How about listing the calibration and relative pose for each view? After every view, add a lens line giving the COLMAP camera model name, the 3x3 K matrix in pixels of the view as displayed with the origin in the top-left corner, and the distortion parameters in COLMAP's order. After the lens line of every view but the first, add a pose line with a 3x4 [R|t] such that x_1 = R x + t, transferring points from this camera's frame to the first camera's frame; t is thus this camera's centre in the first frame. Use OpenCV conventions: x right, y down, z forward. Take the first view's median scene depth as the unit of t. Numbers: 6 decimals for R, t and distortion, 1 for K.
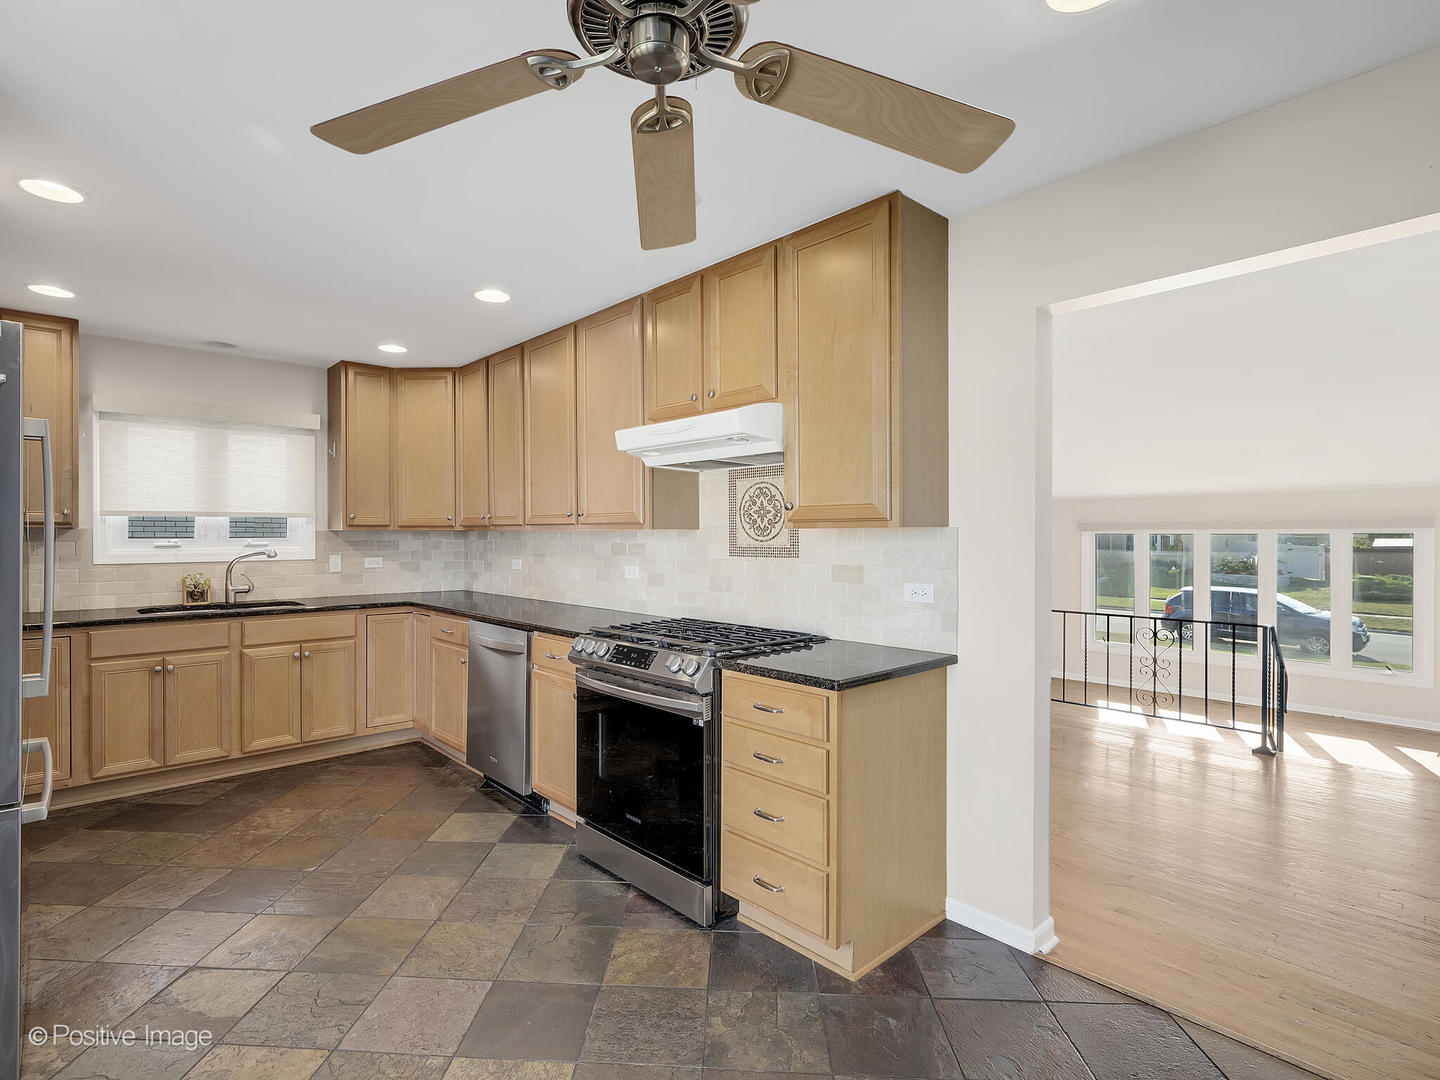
lens RADIAL K [[715.3, 0, 720.0], [0, 715.3, 540.0], [0, 0, 1]] dist [-0.018746, -0.000242]
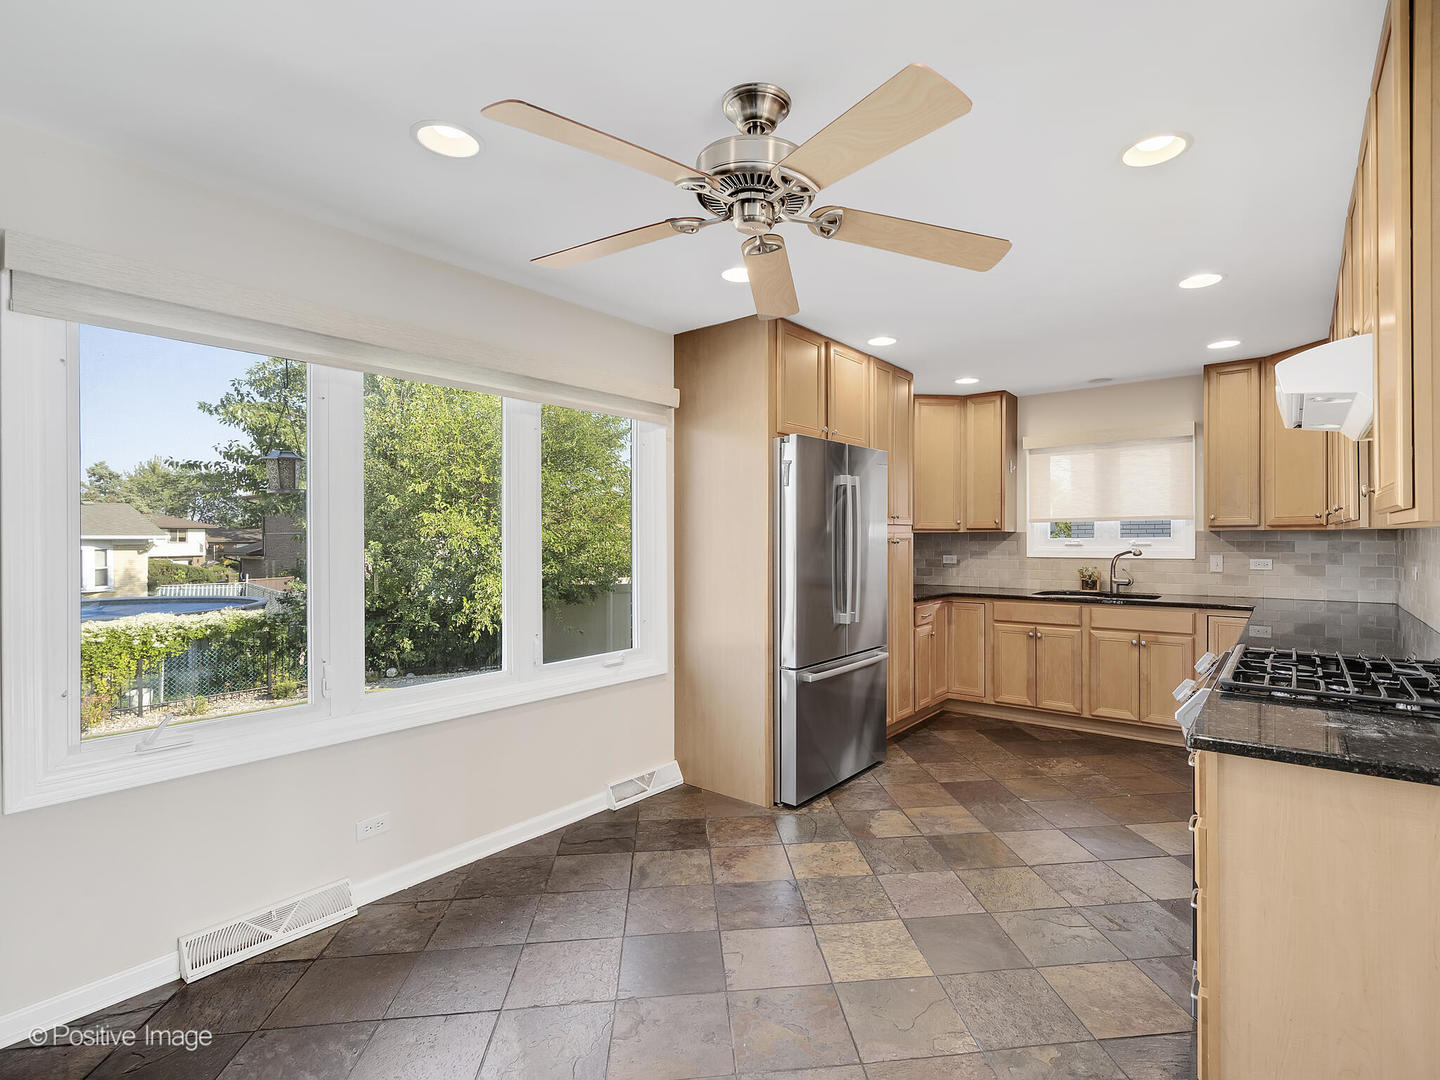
lens RADIAL K [[658.2, 0, 720.0], [0, 658.2, 540.0], [0, 0, 1]] dist [-0.000270, 0.000234]
pose [[0.167154, 0.002302, -0.985928, 0.298211], [-0.002130, 0.999996, 0.001973, -0.001120], [0.985928, 0.001770, 0.167158, 0.159998]]
